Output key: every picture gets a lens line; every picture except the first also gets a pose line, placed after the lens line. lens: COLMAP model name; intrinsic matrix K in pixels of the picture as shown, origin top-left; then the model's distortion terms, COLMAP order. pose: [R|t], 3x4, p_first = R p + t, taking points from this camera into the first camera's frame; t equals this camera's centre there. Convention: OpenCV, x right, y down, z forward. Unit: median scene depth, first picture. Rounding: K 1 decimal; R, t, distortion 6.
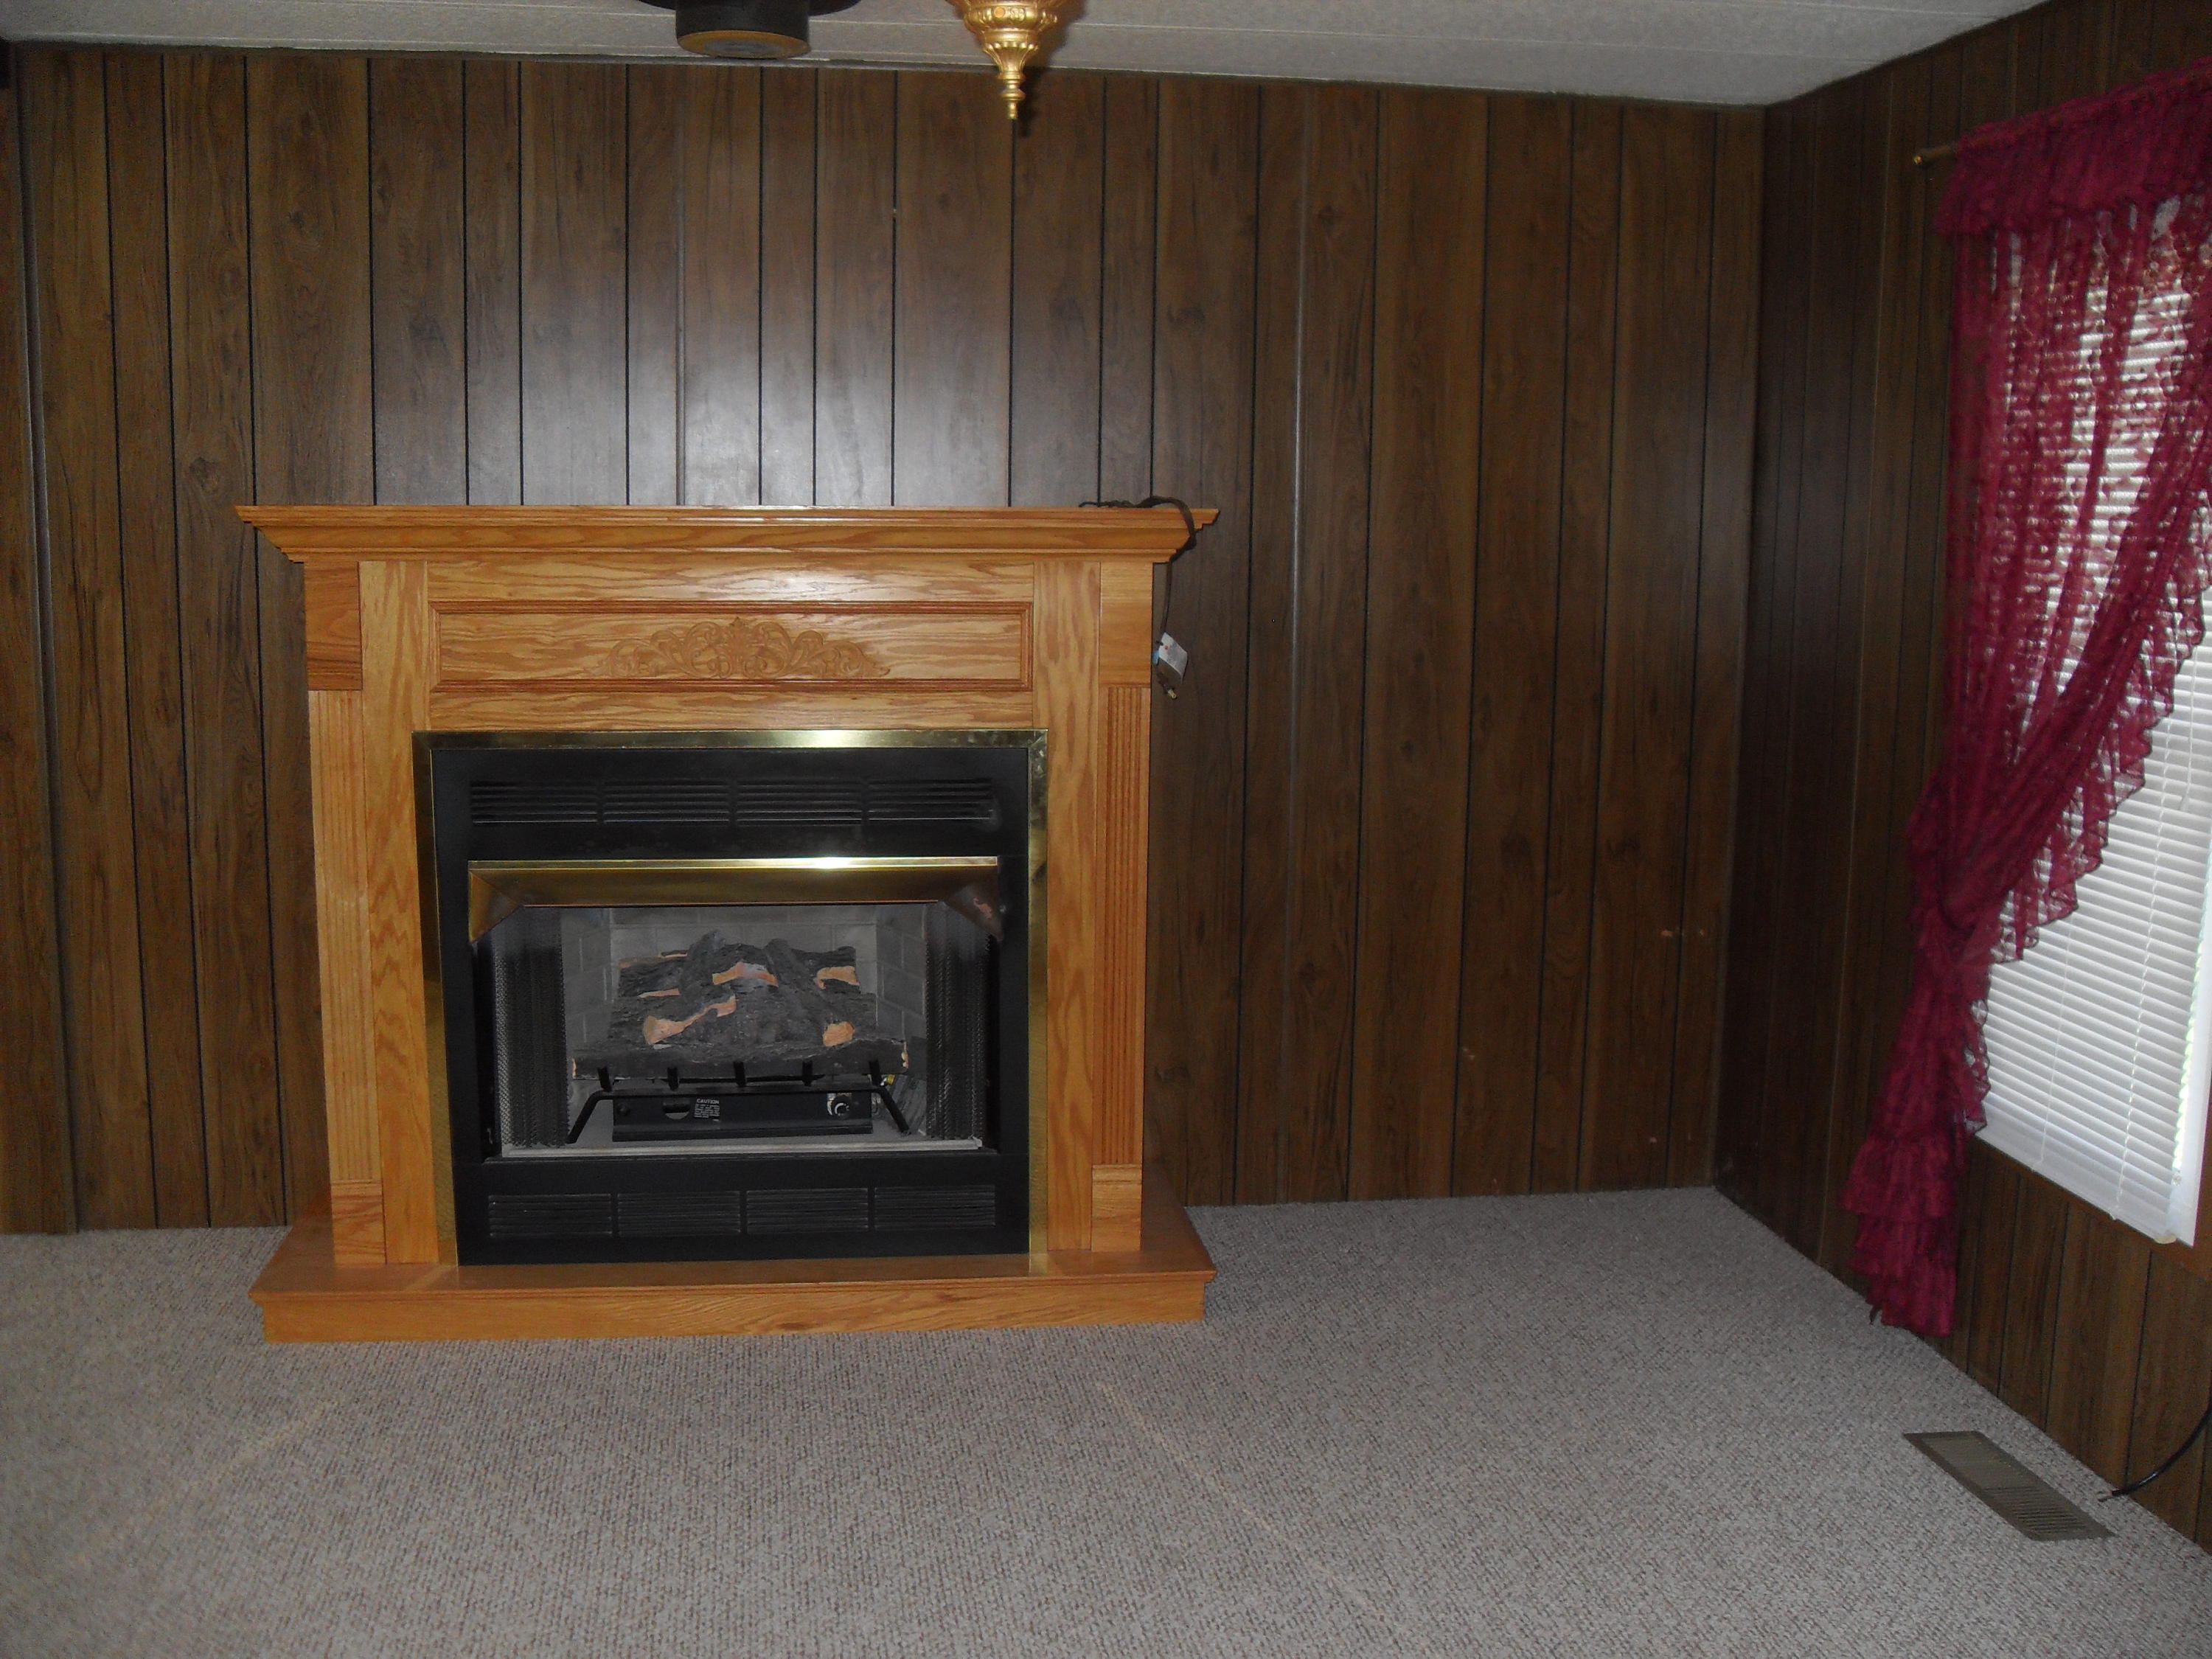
lens RADIAL K [[2336.7, 0, 1106.0], [0, 2336.7, 829.5], [0, 0, 1]] dist [-0.117544, 0.018251]
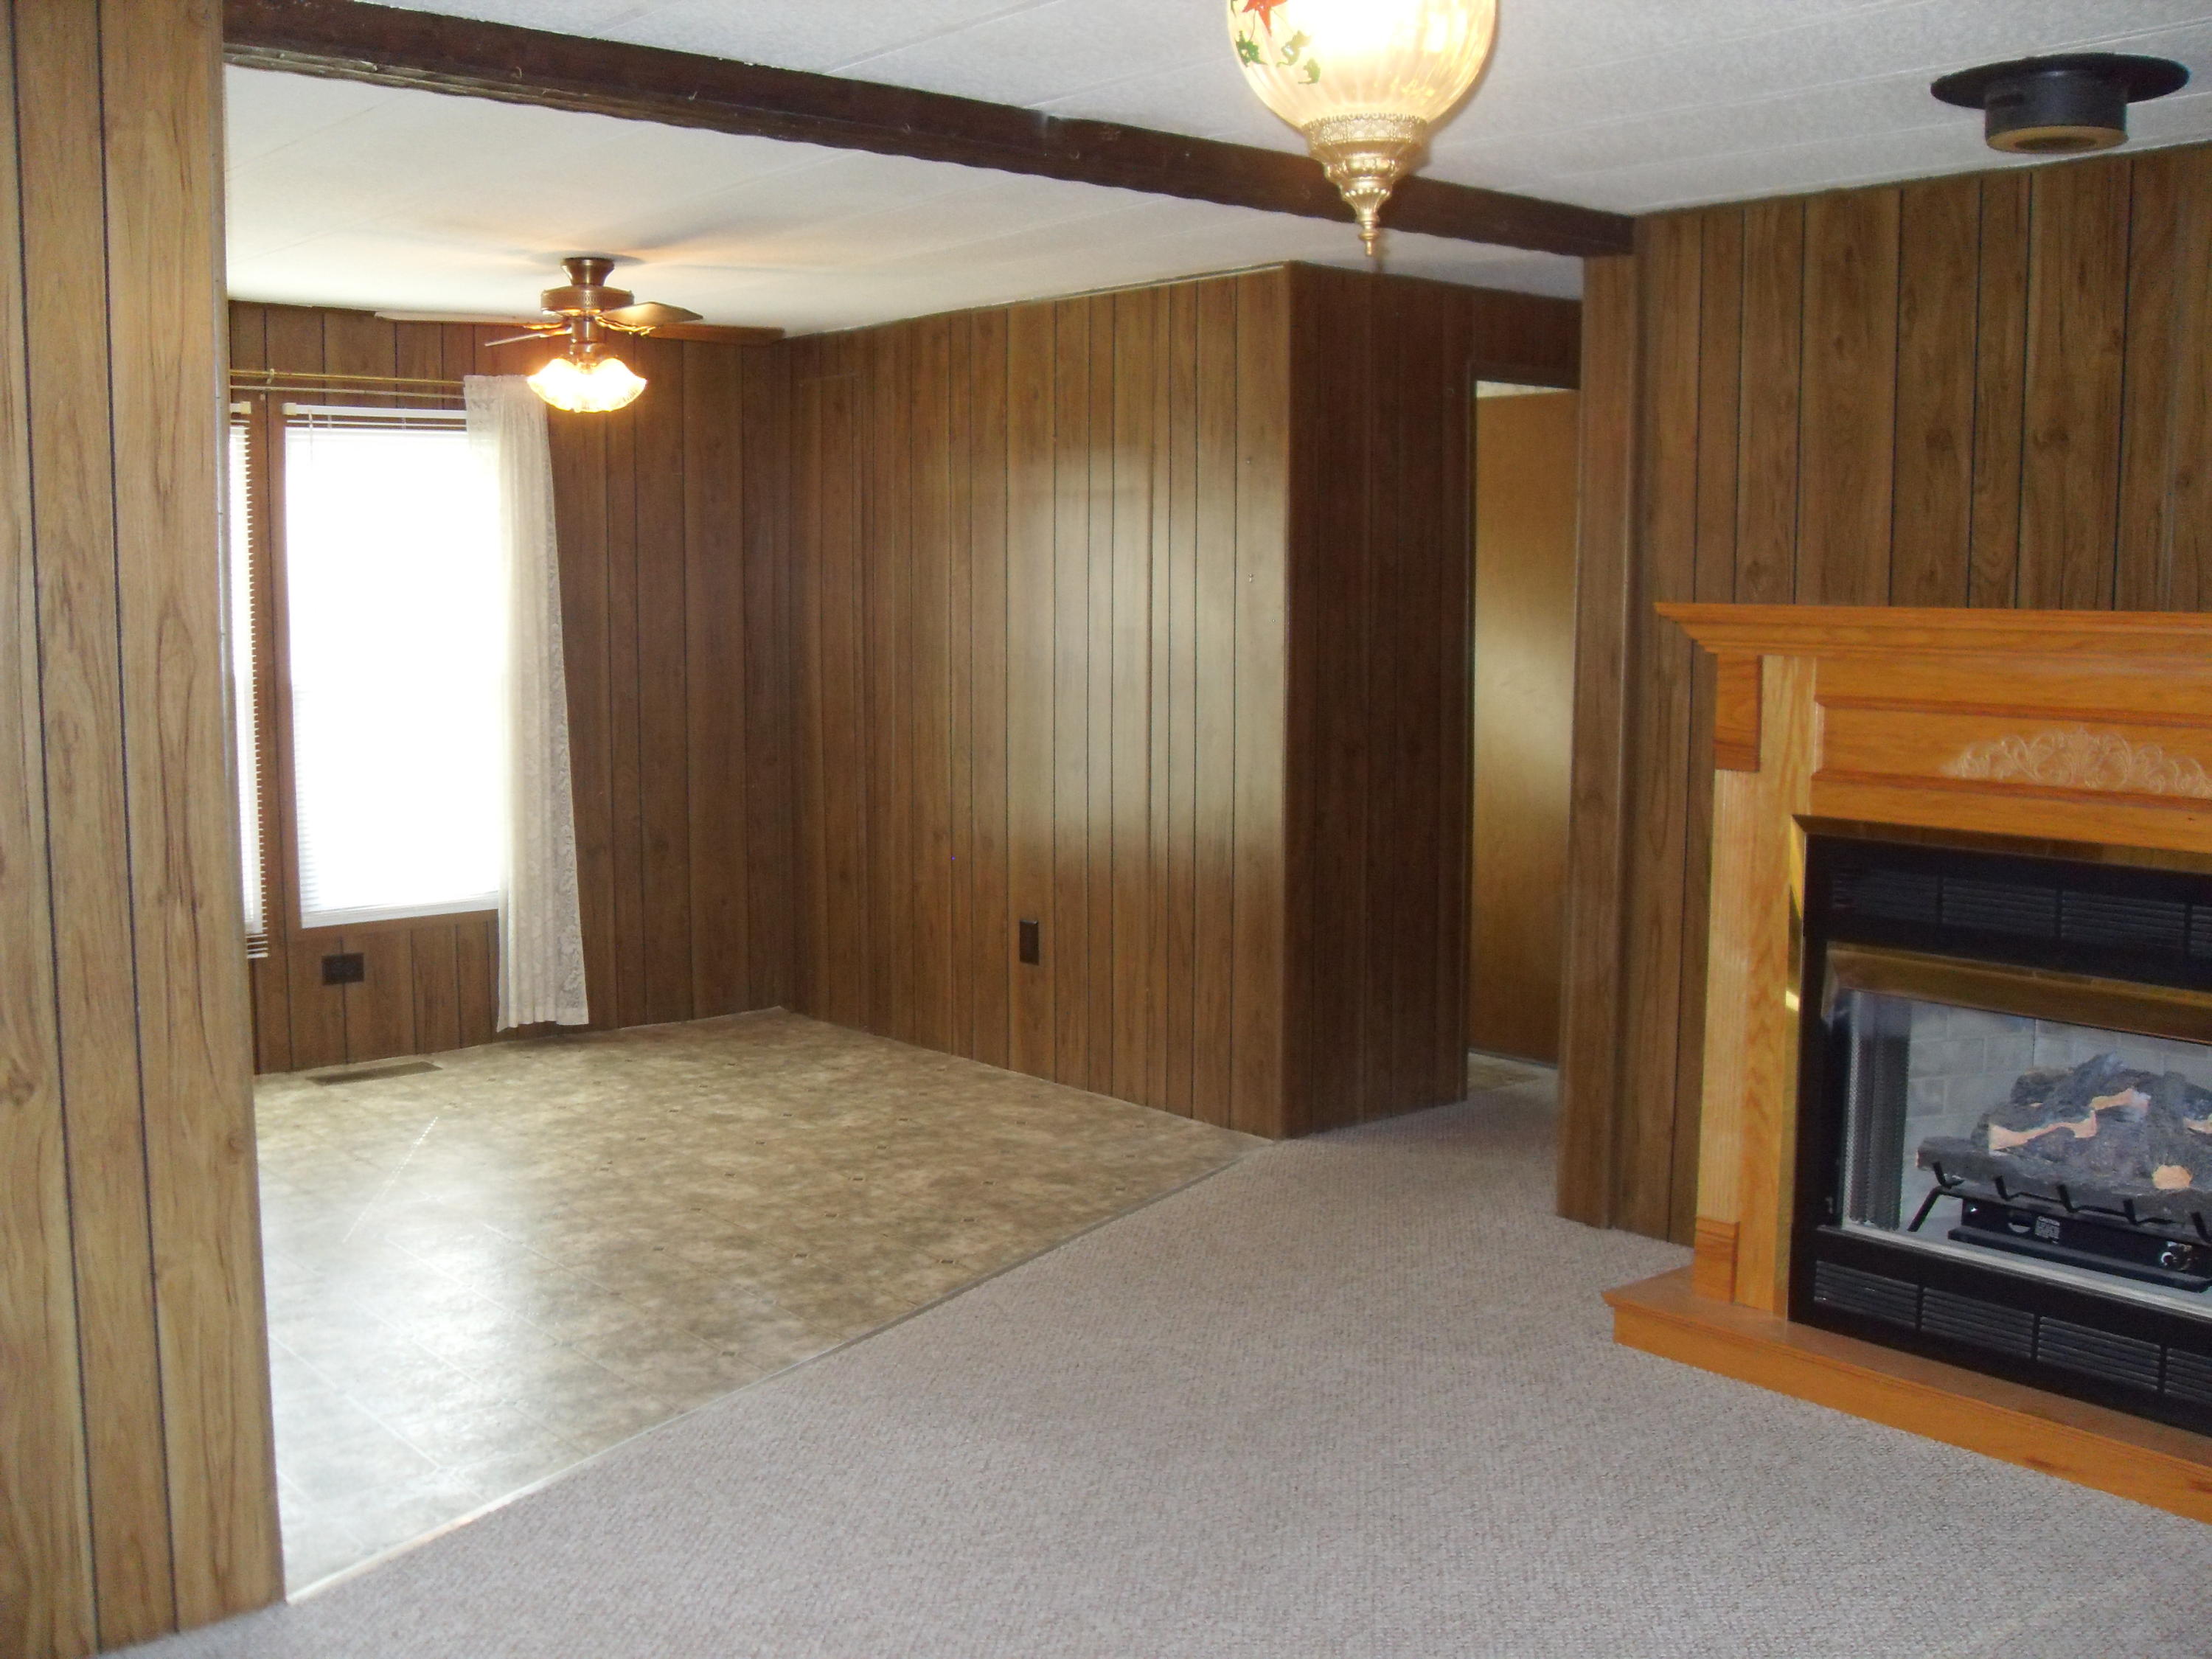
lens RADIAL K [[2336.7, 0, 1106.0], [0, 2336.7, 829.5], [0, 0, 1]] dist [-0.117544, 0.018251]
pose [[0.527943, 0.078433, -0.845650, 0.418476], [-0.118889, 0.992747, 0.017853, -0.015748], [0.840917, 0.091114, 0.533439, 0.148423]]
